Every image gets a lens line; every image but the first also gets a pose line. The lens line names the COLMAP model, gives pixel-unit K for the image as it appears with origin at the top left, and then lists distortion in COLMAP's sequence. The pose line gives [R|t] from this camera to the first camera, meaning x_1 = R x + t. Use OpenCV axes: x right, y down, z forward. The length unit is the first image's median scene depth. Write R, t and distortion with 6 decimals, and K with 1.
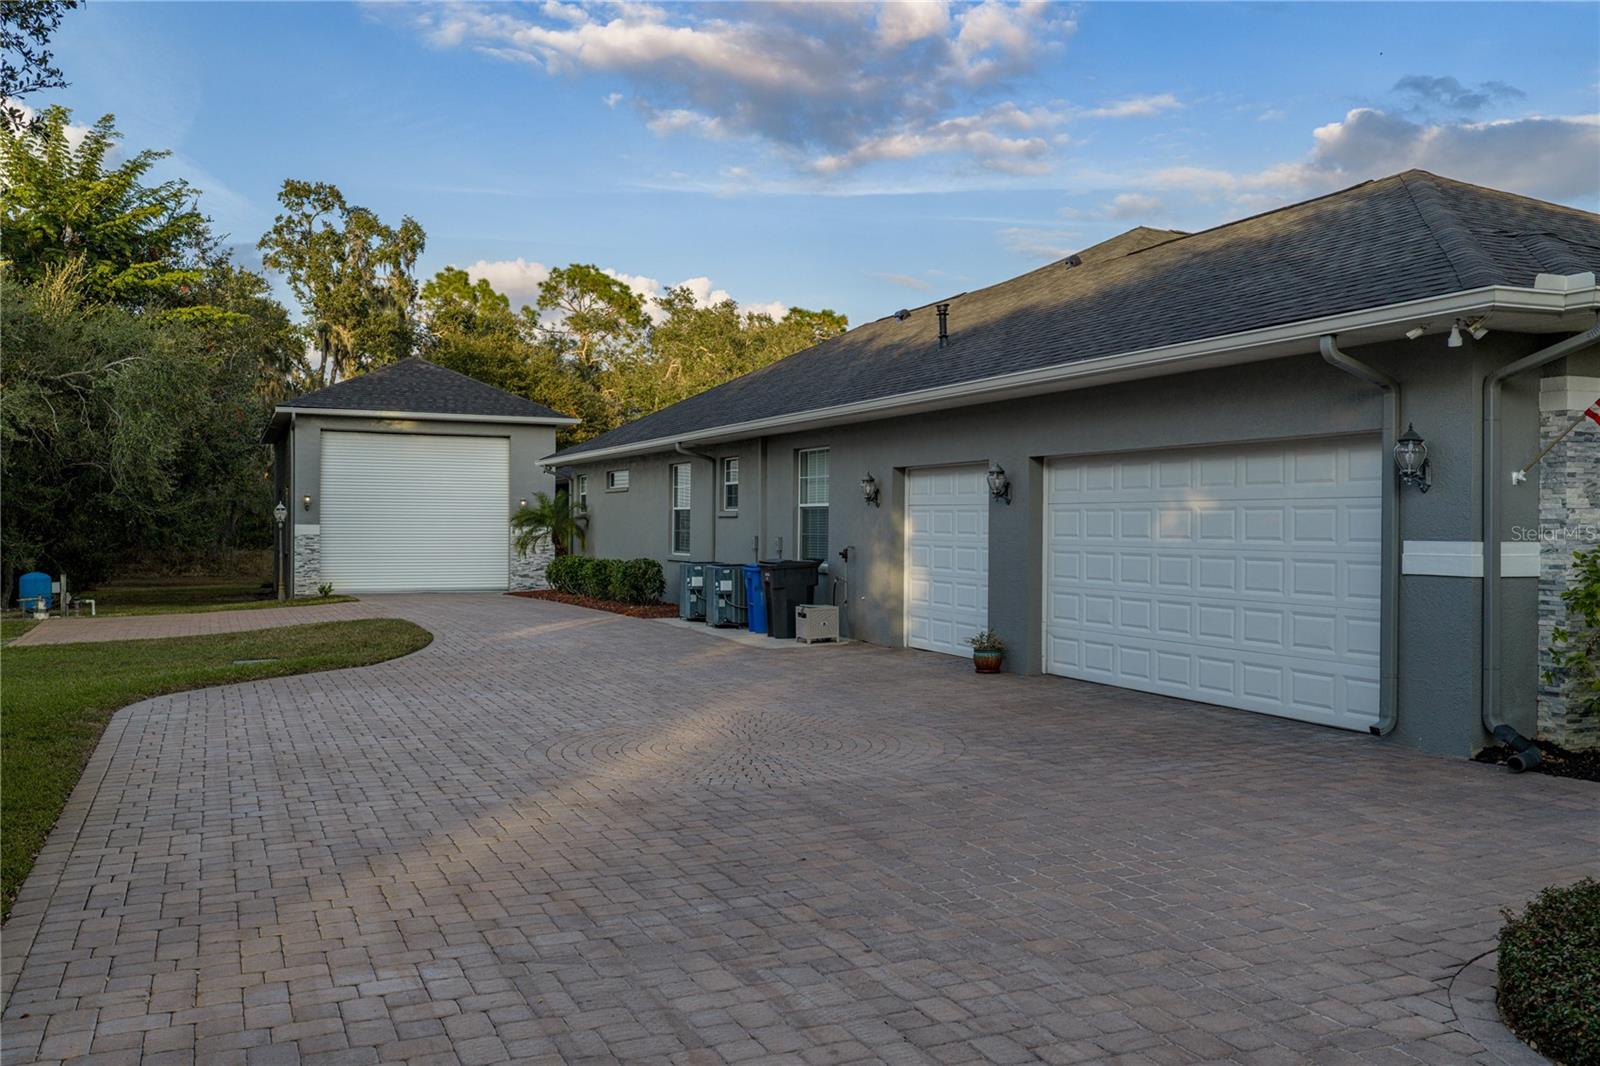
lens RADIAL K [[1394.6, 0, 800.0], [0, 1394.6, 533.0], [0, 0, 1]] dist [0.007259, 0.011024]
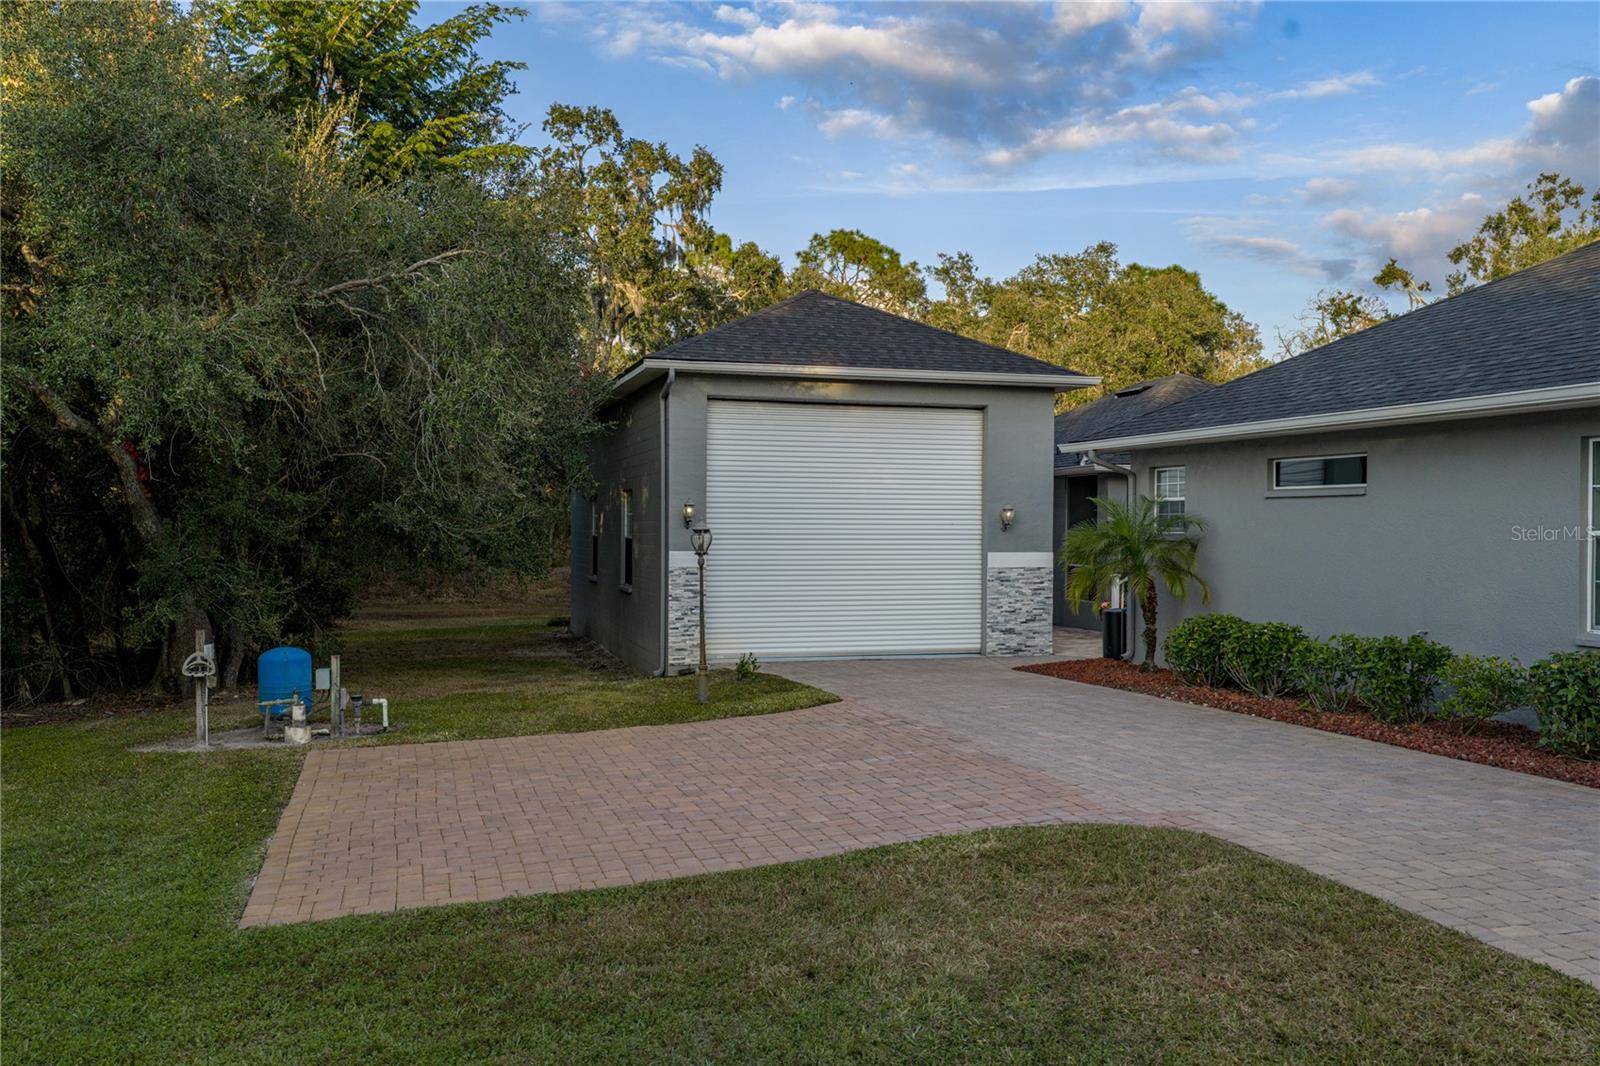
lens RADIAL K [[1354.6, 0, 800.0], [0, 1354.6, 533.0], [0, 0, 1]] dist [0.003436, 0.004629]
pose [[0.994024, -0.003452, -0.109104, -0.093012], [0.003615, 0.999993, 0.001300, -0.005623], [0.109098, -0.001687, 0.994030, 0.159404]]
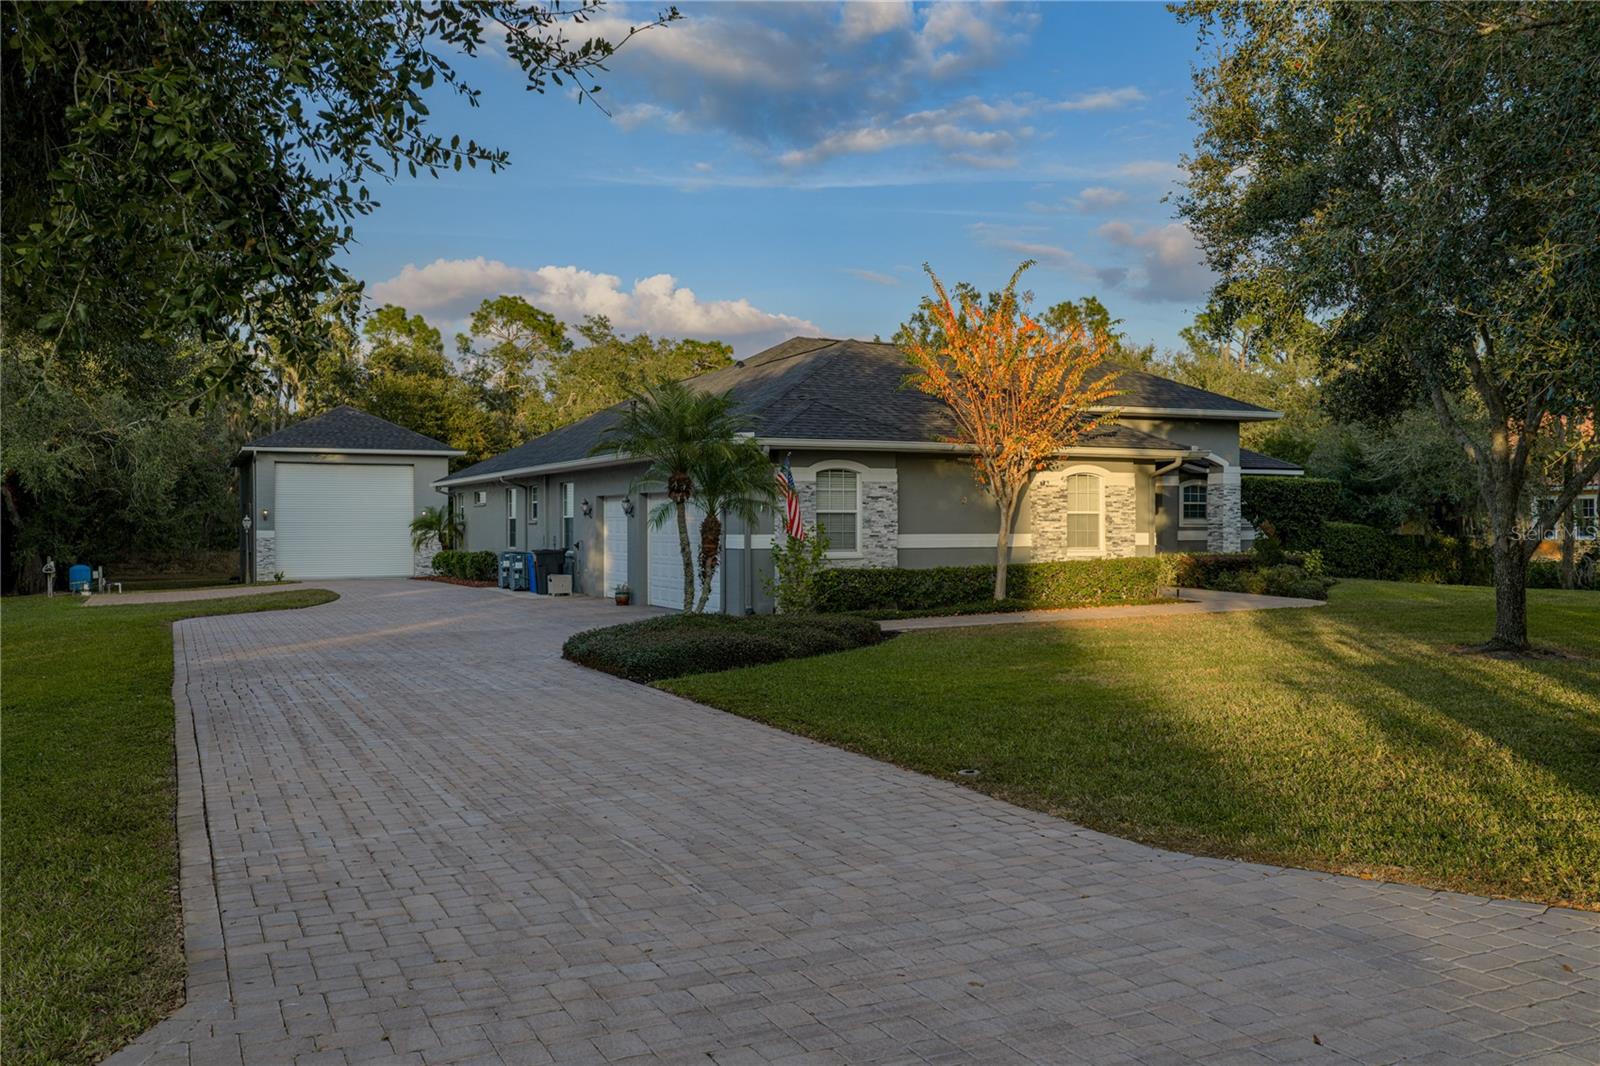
lens RADIAL K [[1461.2, 0, 800.0], [0, 1461.2, 533.0], [0, 0, 1]] dist [0.025970, -0.001722]
pose [[0.999911, -0.009623, 0.009239, 0.064948], [0.009620, 0.999954, 0.000456, 0.000362], [-0.009243, -0.000367, 0.999957, -0.182225]]
